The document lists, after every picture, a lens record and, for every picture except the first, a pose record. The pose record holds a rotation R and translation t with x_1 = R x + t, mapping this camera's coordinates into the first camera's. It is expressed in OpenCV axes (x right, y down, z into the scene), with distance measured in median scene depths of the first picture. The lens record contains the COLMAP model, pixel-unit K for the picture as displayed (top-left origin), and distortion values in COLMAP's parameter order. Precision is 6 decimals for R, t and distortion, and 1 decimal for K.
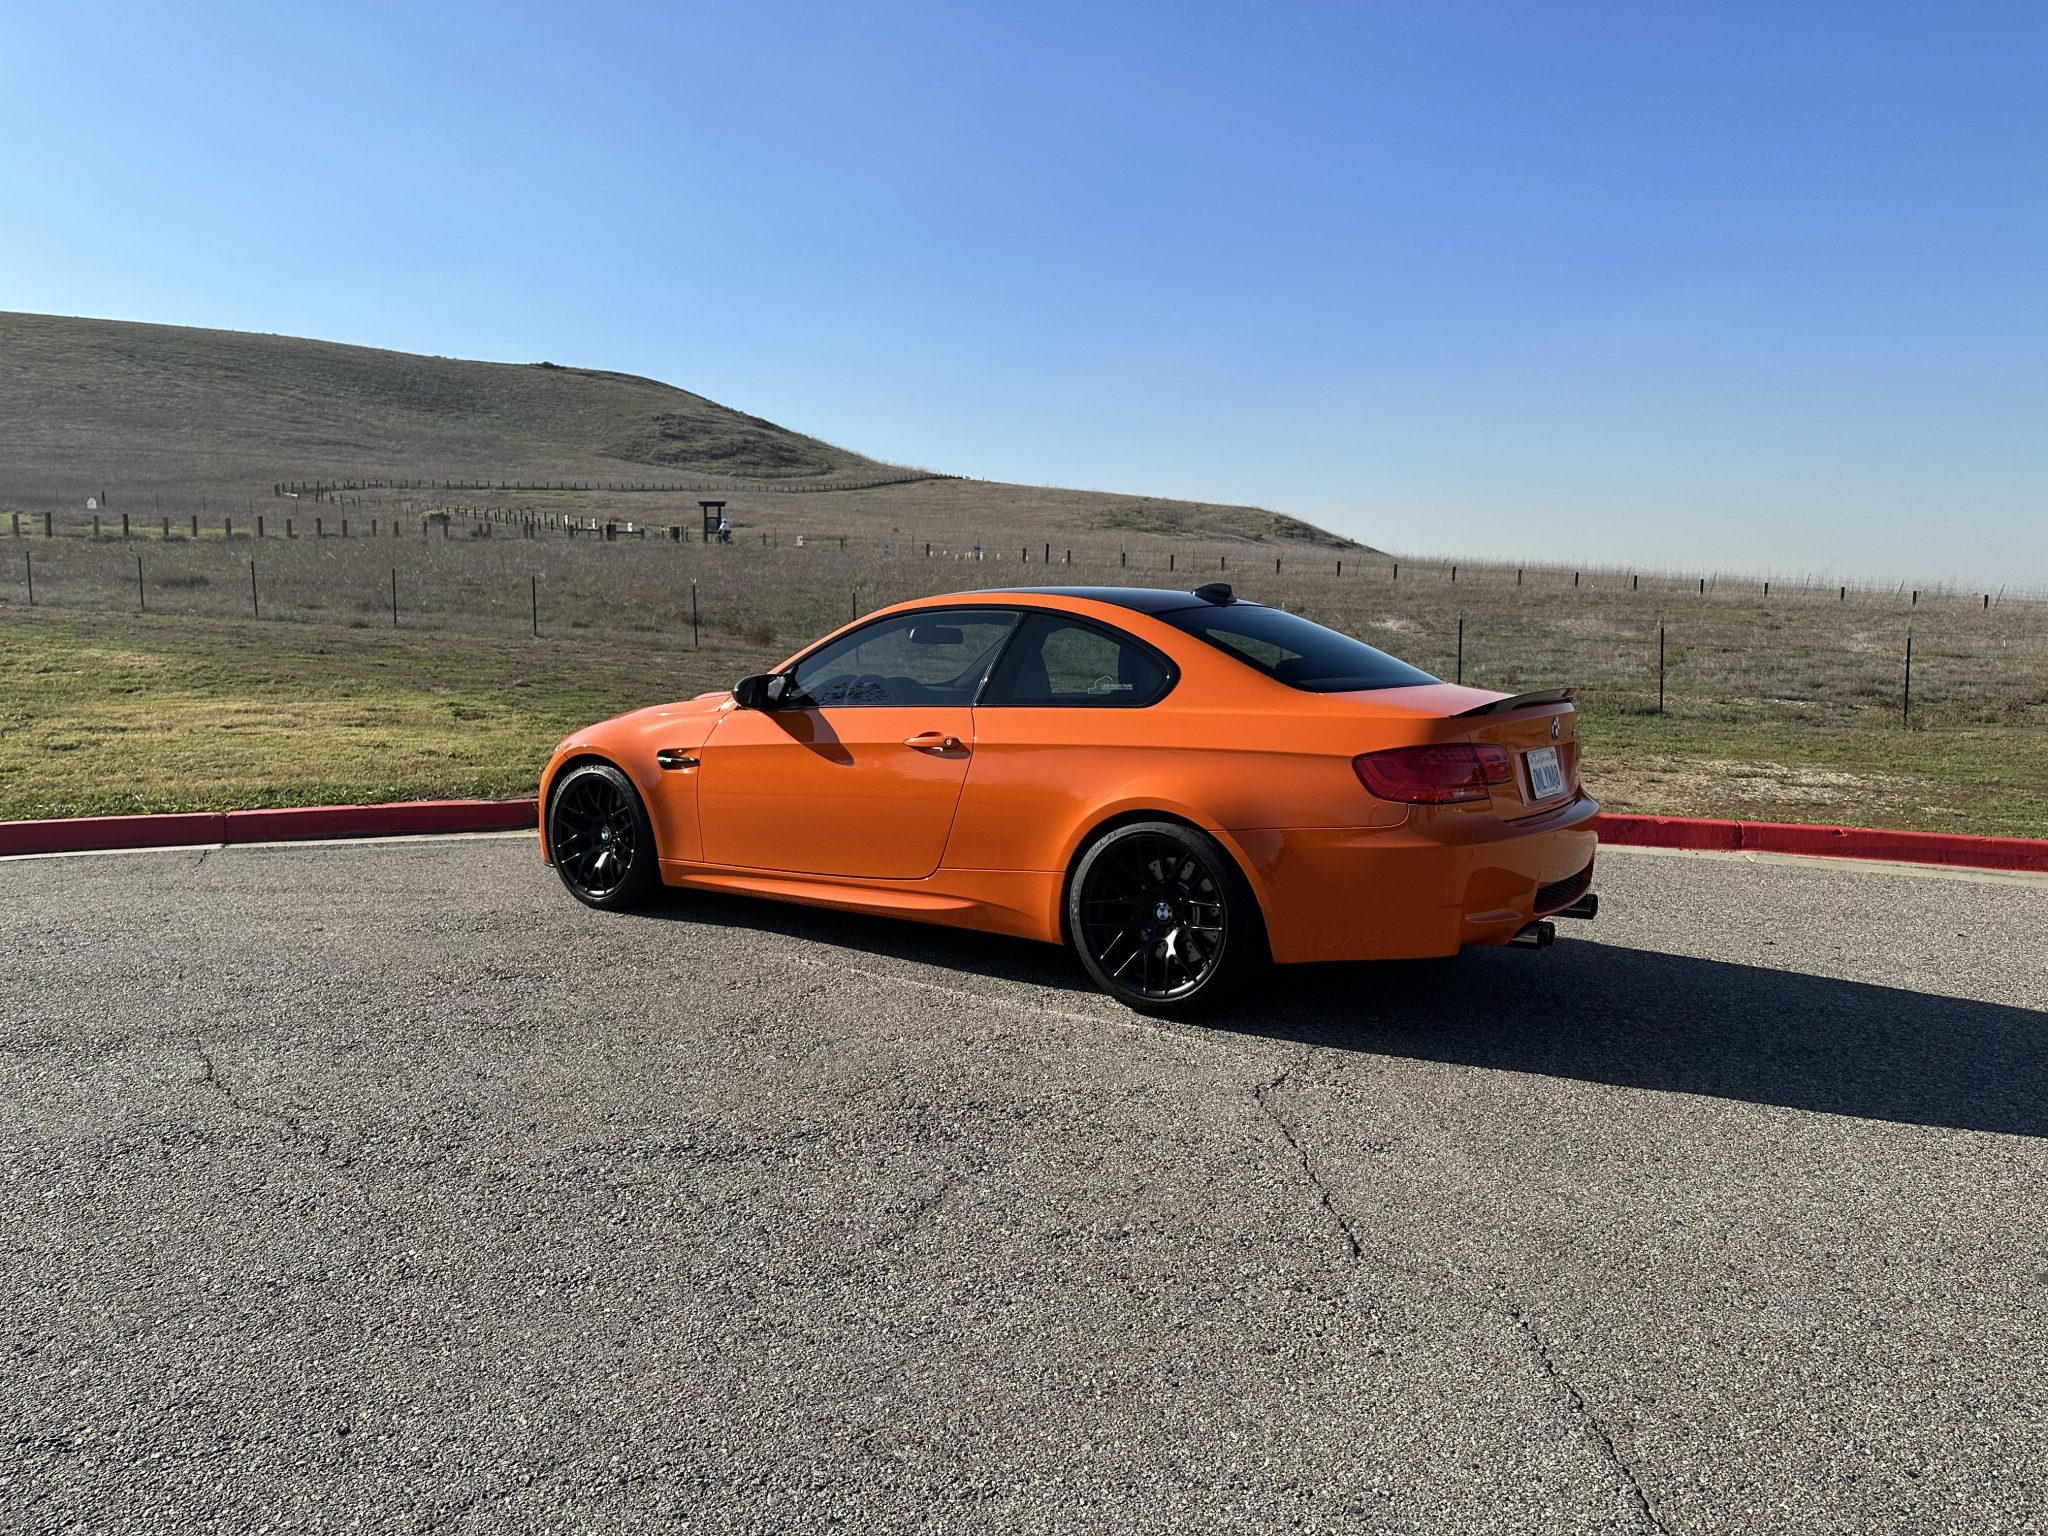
lens RADIAL K [[1436.0, 0, 1024.0], [0, 1436.0, 768.0], [0, 0, 1]] dist [0.065970, -0.074865]
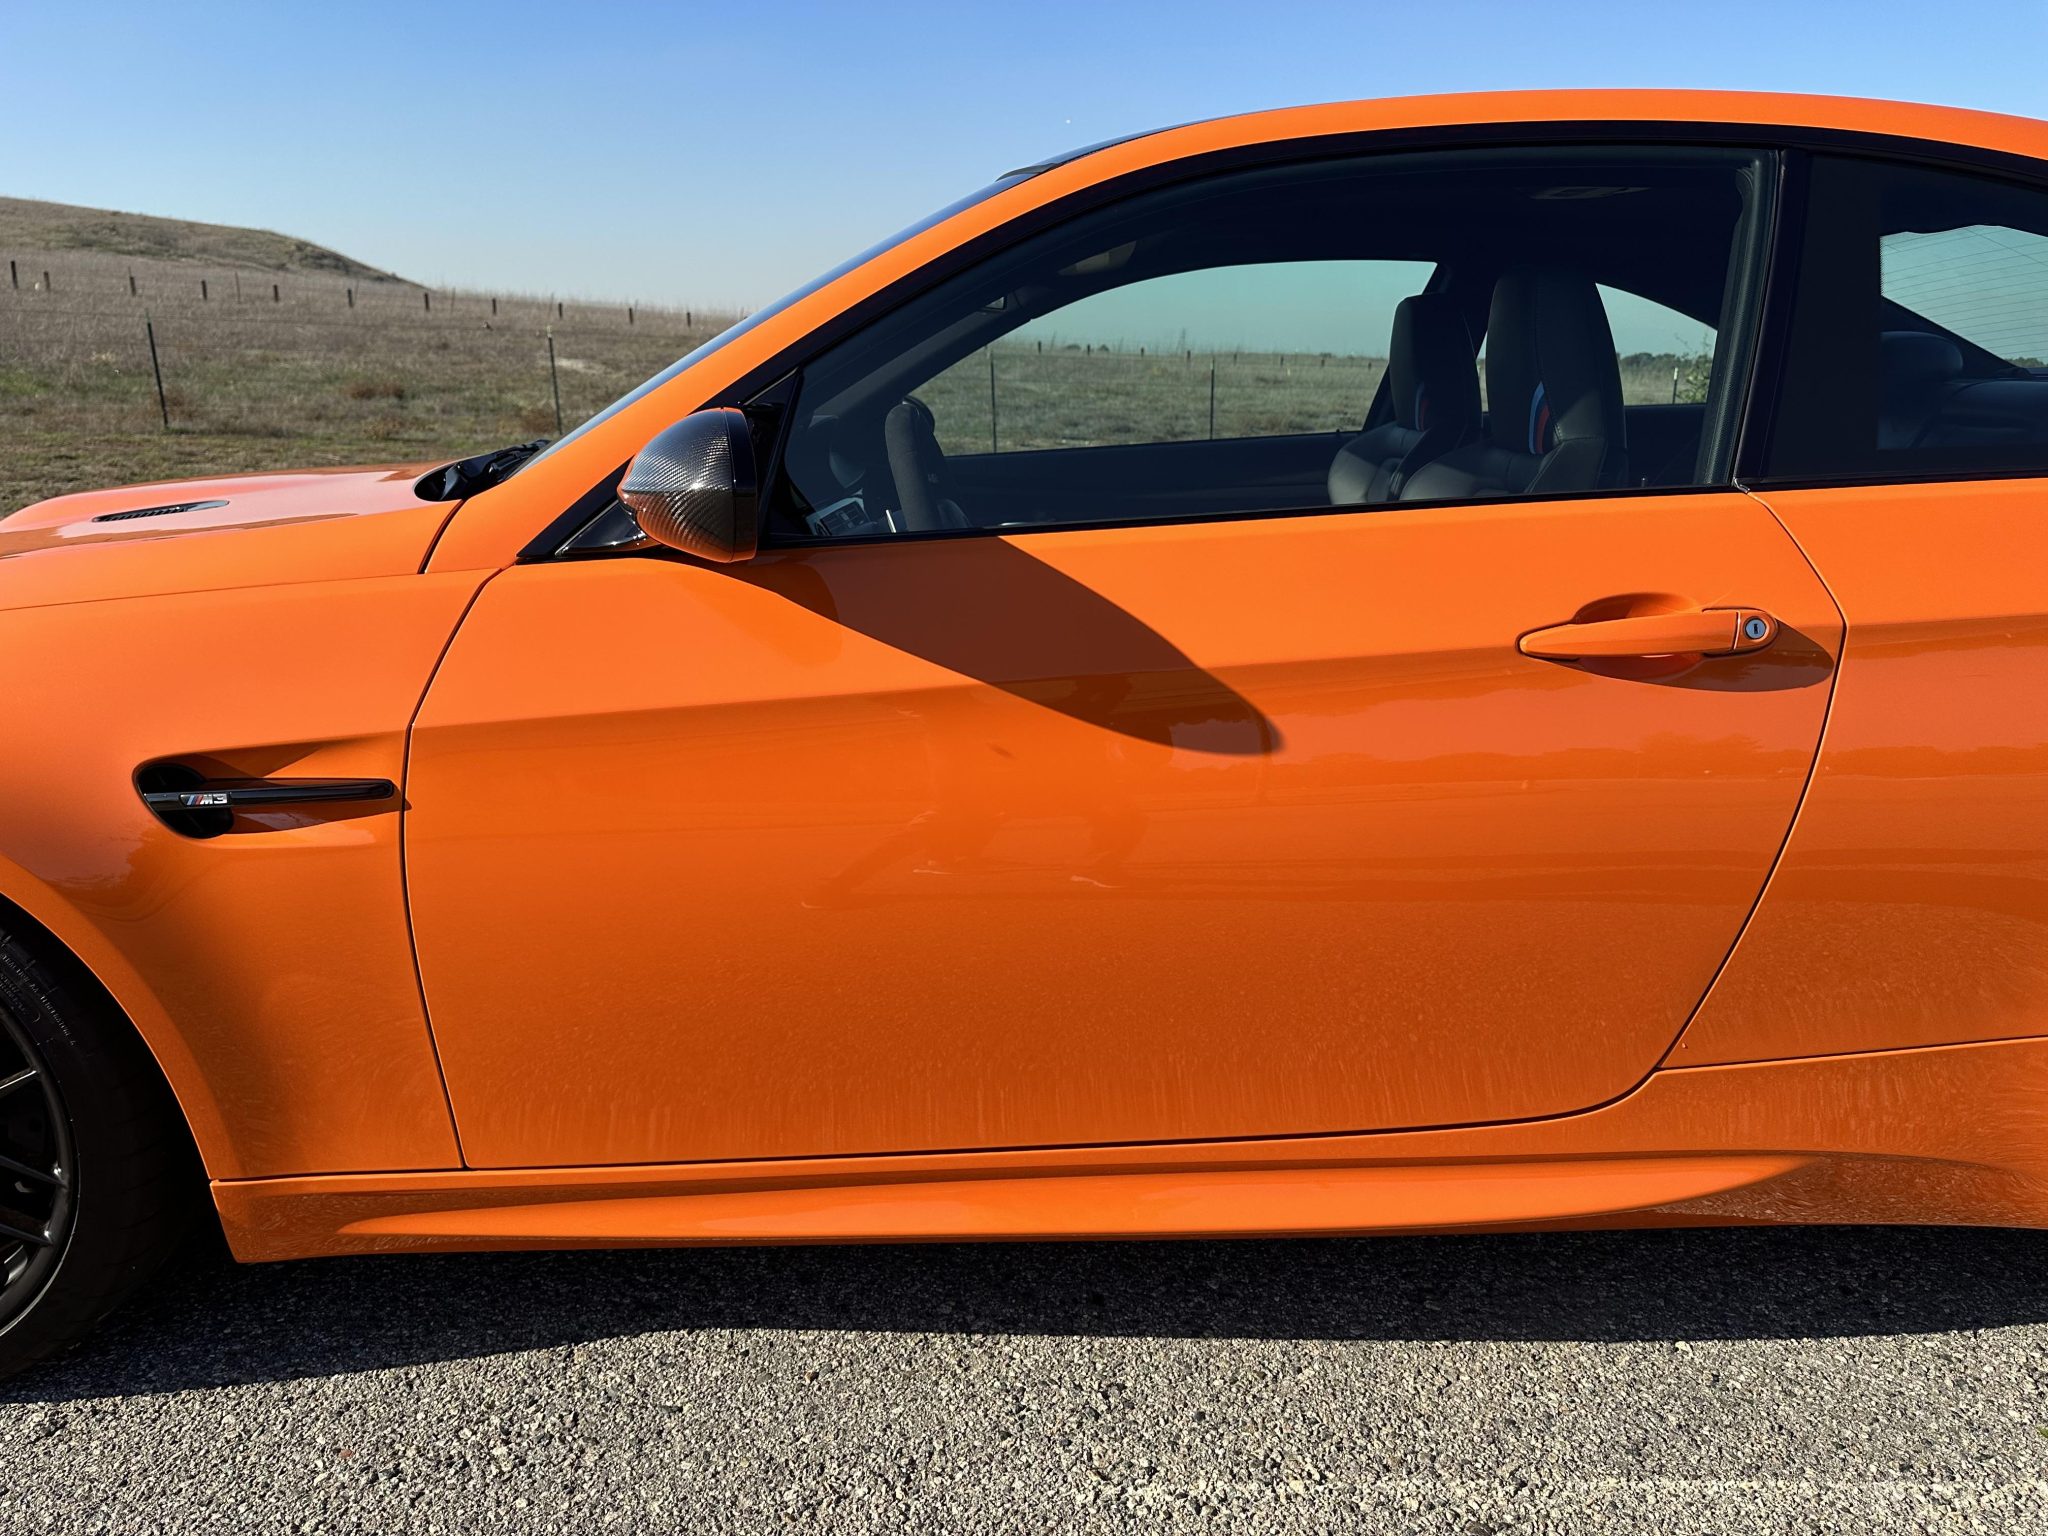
lens RADIAL K [[1452.5, 0, 1038.1], [0, 1452.5, 792.2], [0, 0, 1]] dist [-0.001605, -0.007511]
pose [[0.810170, -0.174435, 0.559640, -0.054878], [0.069676, 0.976587, 0.203526, -0.009278], [-0.582039, -0.125898, 0.803356, 0.150203]]
